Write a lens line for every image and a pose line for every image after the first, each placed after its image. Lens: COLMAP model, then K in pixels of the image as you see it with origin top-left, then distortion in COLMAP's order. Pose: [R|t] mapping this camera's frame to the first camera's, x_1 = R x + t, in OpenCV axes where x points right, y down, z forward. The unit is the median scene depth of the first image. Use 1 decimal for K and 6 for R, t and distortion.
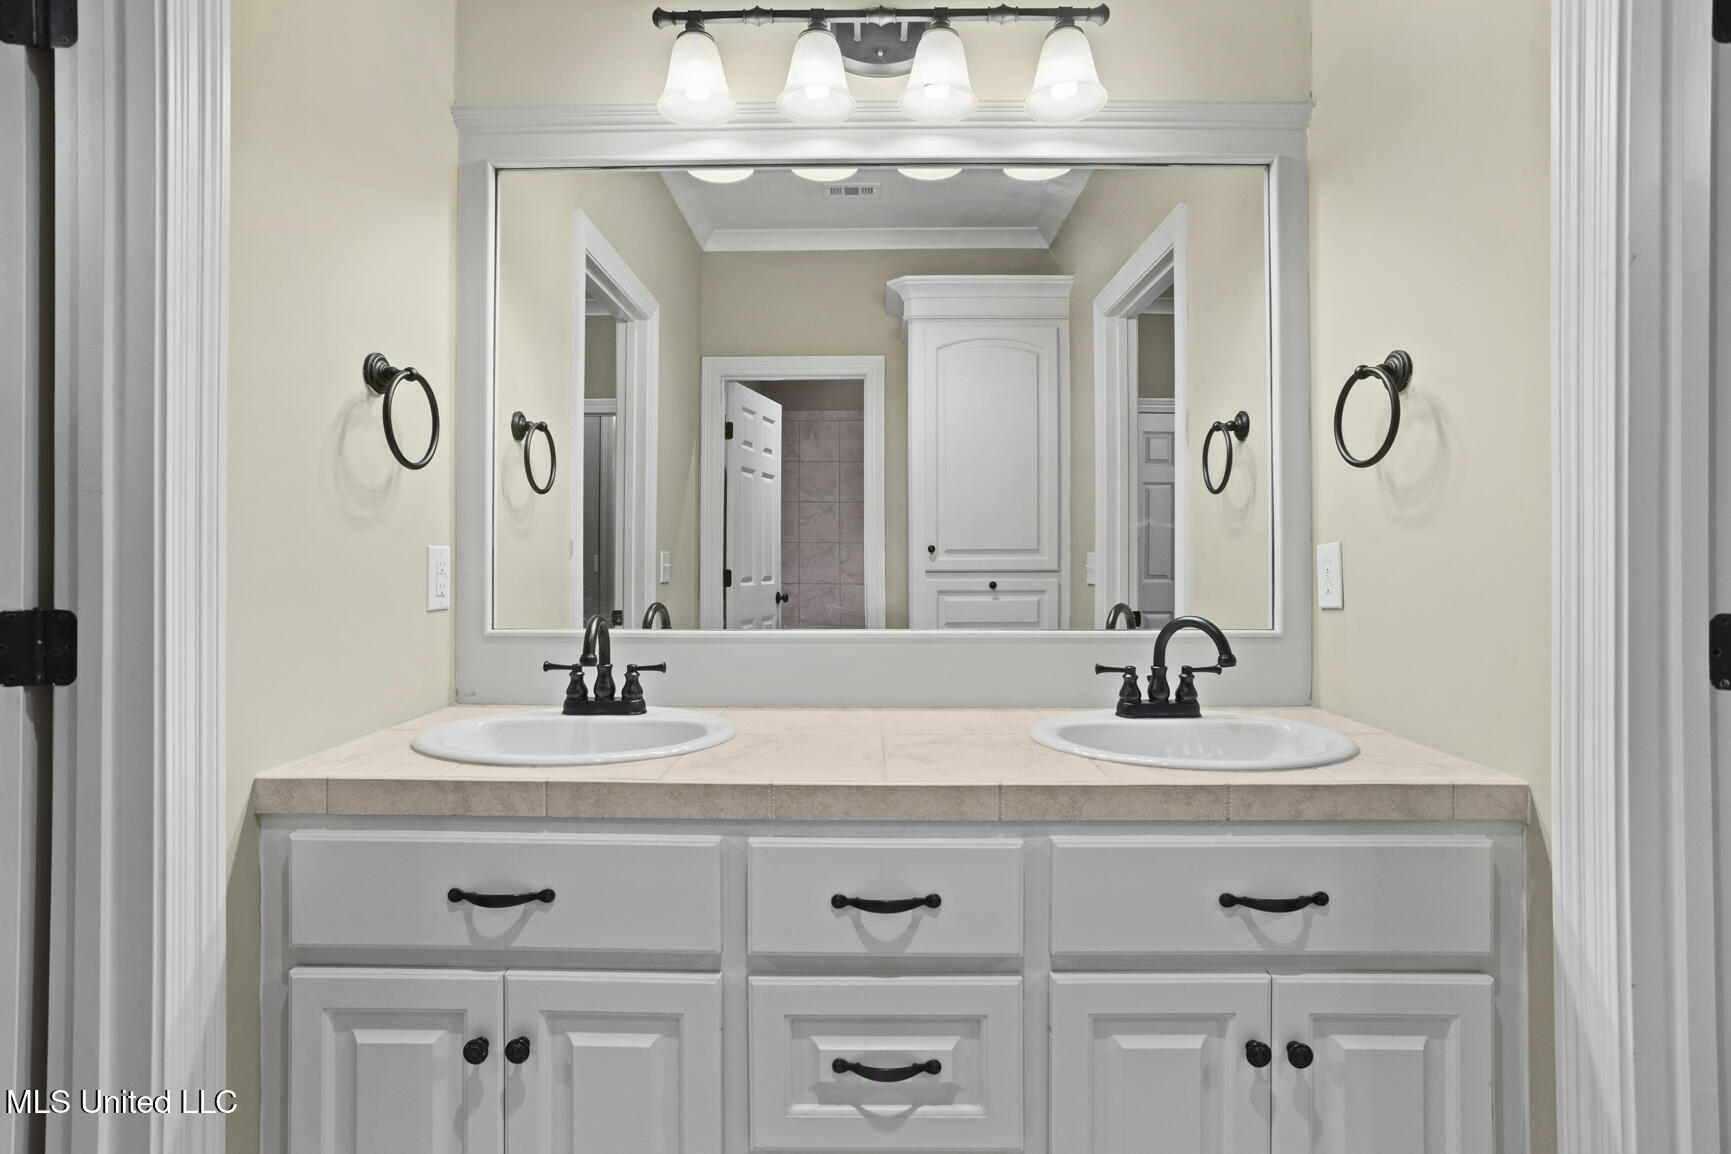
lens RADIAL K [[836.8, 0, 863.0], [0, 836.8, 554.0], [0, 0, 1]] dist [-0.027376, 0.000350]
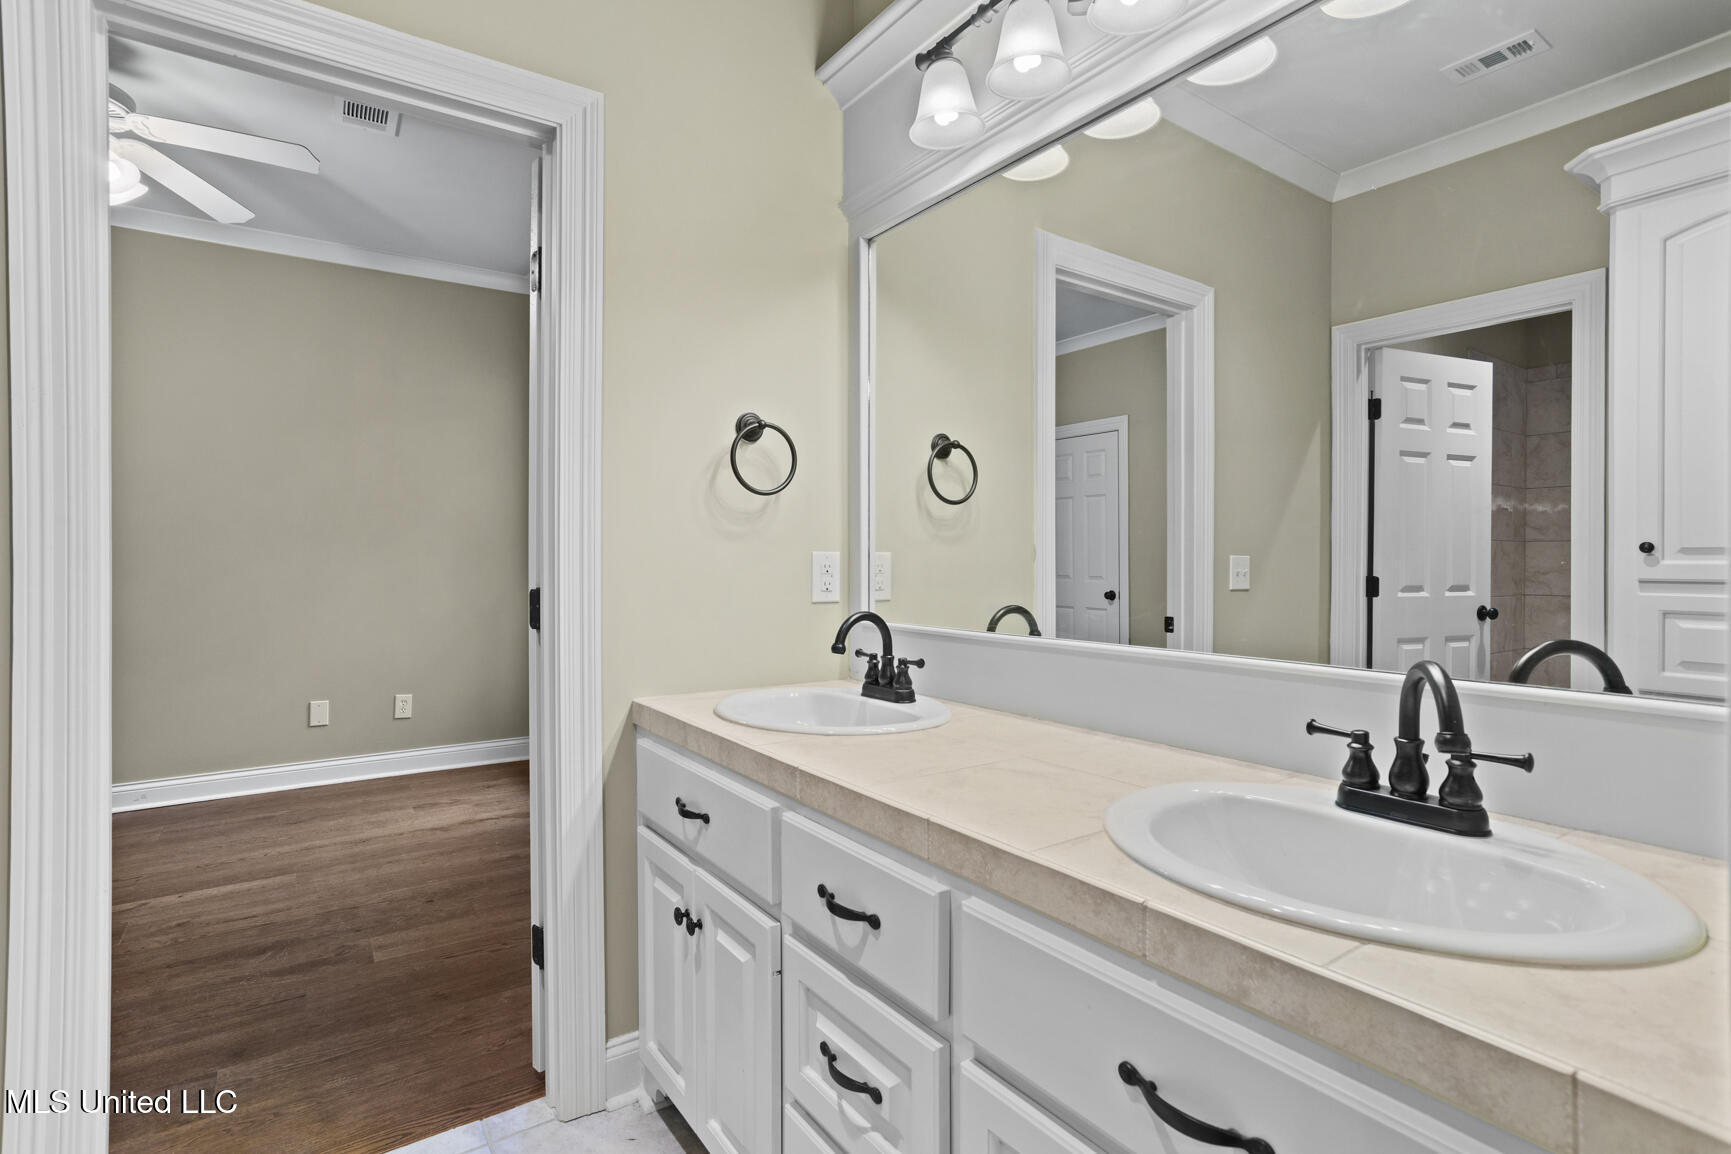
lens RADIAL K [[837.5, 0, 873.3], [0, 837.5, 565.6], [0, 0, 1]] dist [-0.051185, 0.027714]
pose [[0.586282, 0.002679, -0.810103, 0.674782], [0.004121, 0.999972, 0.006289, 0.003555], [0.810097, -0.007026, 0.586254, 0.355409]]
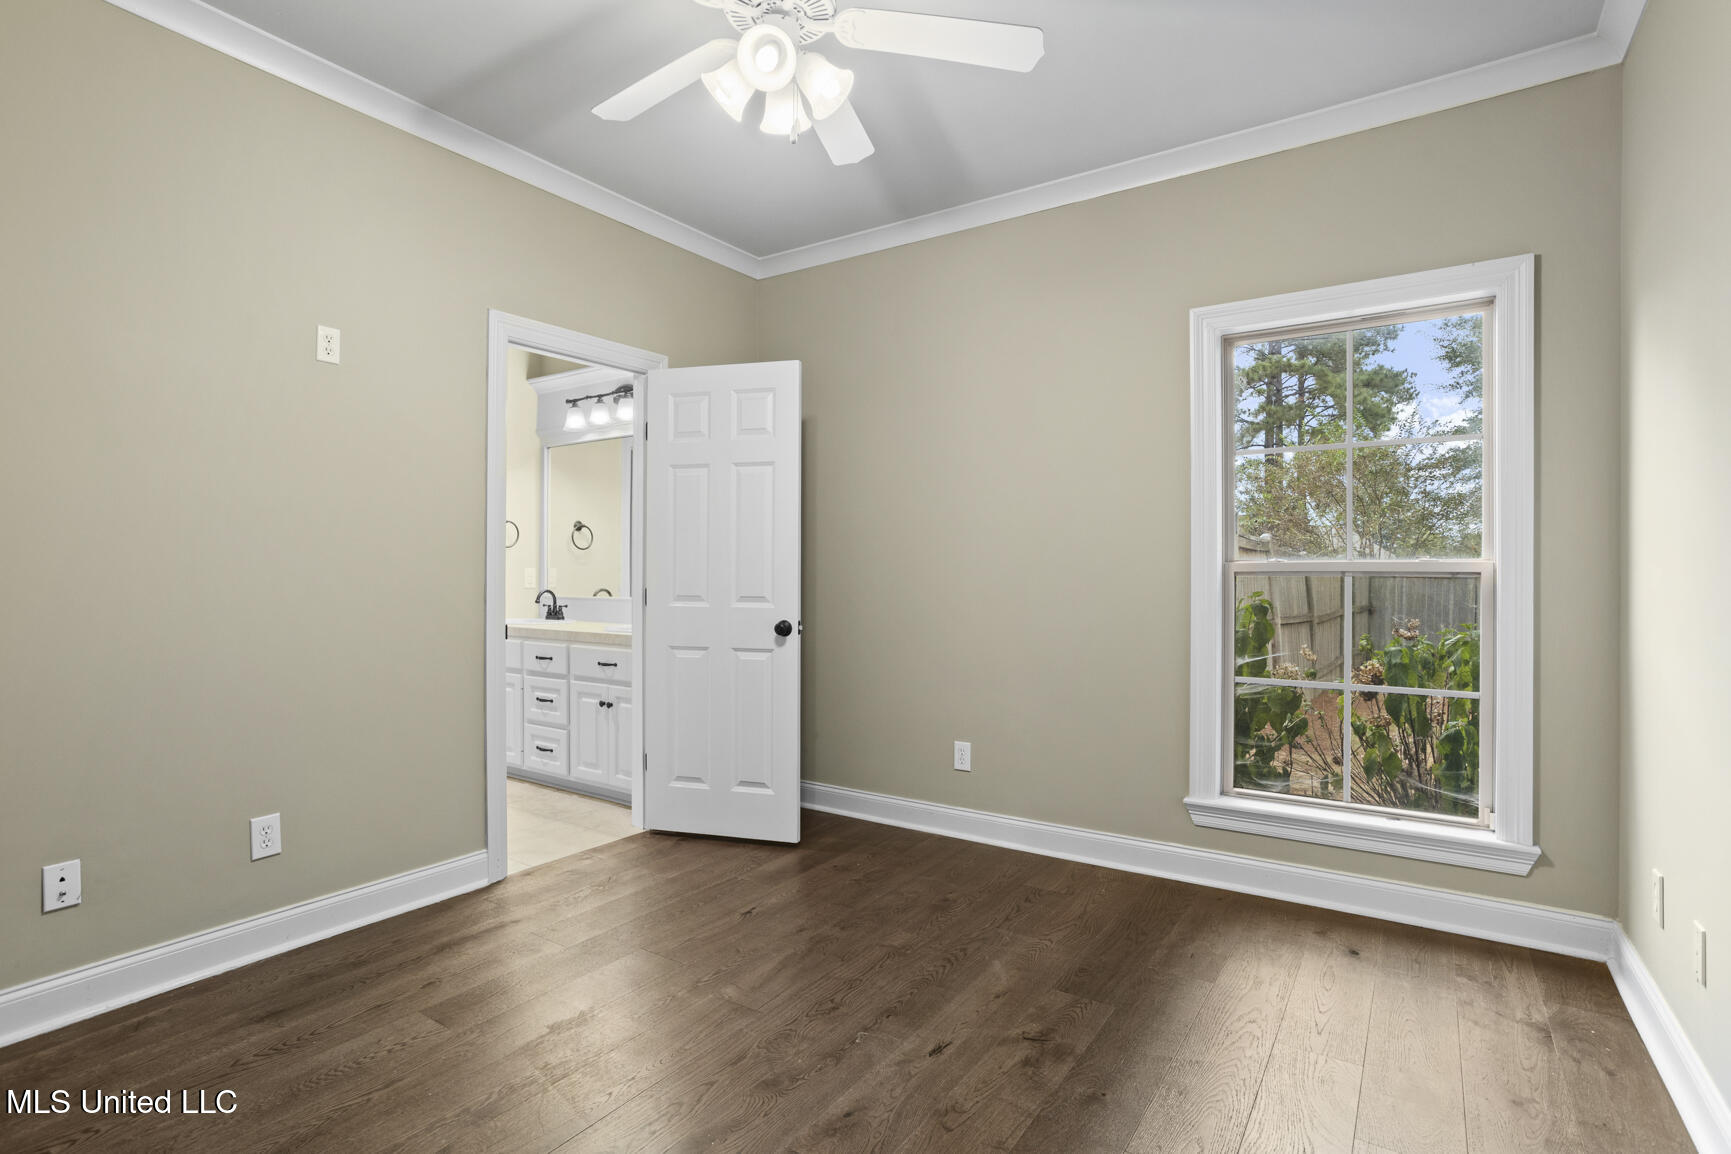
lens RADIAL K [[837.5, 0, 873.3], [0, 837.5, 565.6], [0, 0, 1]] dist [-0.051185, 0.027714]
pose [[0.843715, -0.004120, -0.536776, 2.799088], [0.003124, 0.999991, -0.002766, -0.010356], [0.536783, 0.000657, 0.843720, -1.213059]]
